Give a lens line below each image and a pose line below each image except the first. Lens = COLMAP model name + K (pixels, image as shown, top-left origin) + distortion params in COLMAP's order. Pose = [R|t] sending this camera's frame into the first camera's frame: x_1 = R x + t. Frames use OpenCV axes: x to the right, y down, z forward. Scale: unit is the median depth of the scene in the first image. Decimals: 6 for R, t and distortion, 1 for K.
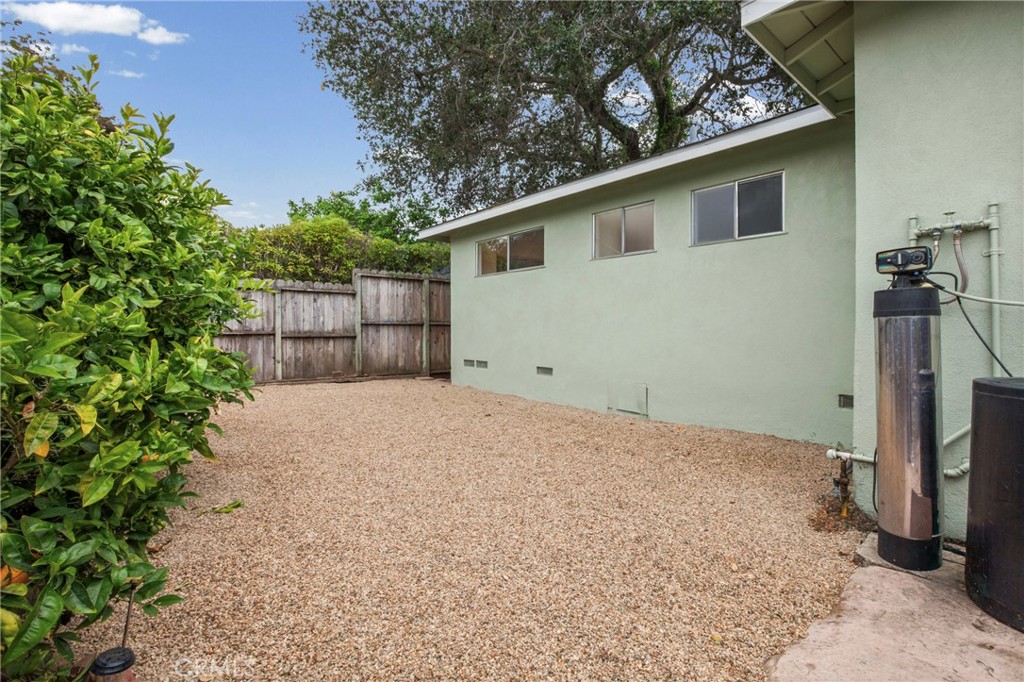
lens RADIAL K [[483.3, 0, 518.2], [0, 483.3, 335.5], [0, 0, 1]] dist [-0.043143, 0.010240]
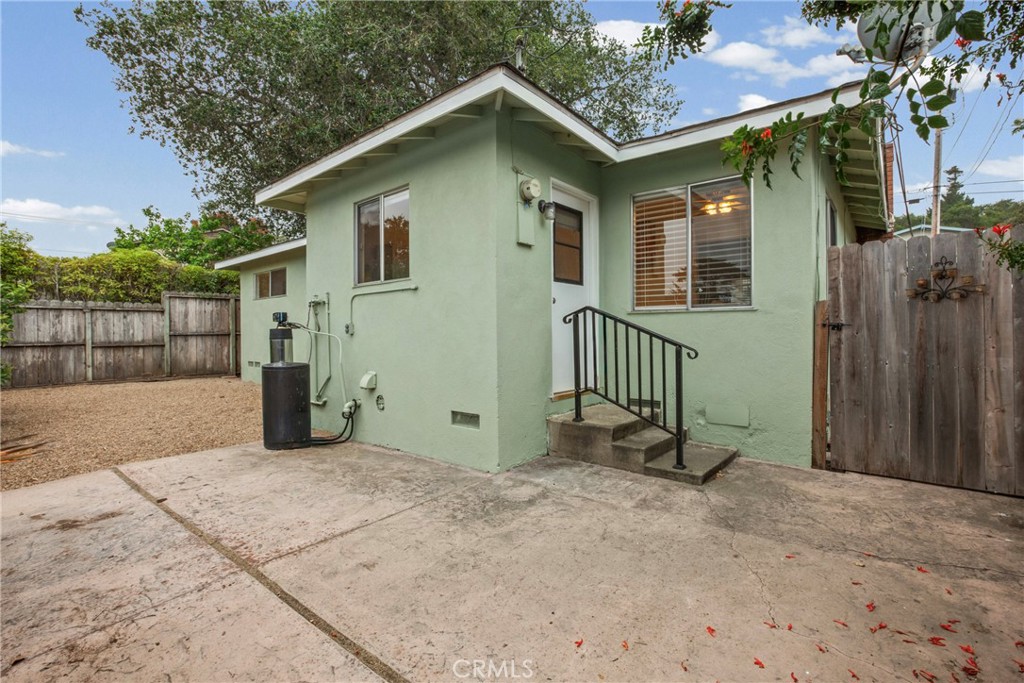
lens RADIAL K [[483.3, 0, 547.9], [0, 483.3, 334.2], [0, 0, 1]] dist [-0.043143, 0.010240]
pose [[0.978951, -0.012698, 0.203698, 0.404038], [0.013573, 0.999904, -0.002902, -0.009245], [-0.203642, 0.005606, 0.979029, -0.424449]]
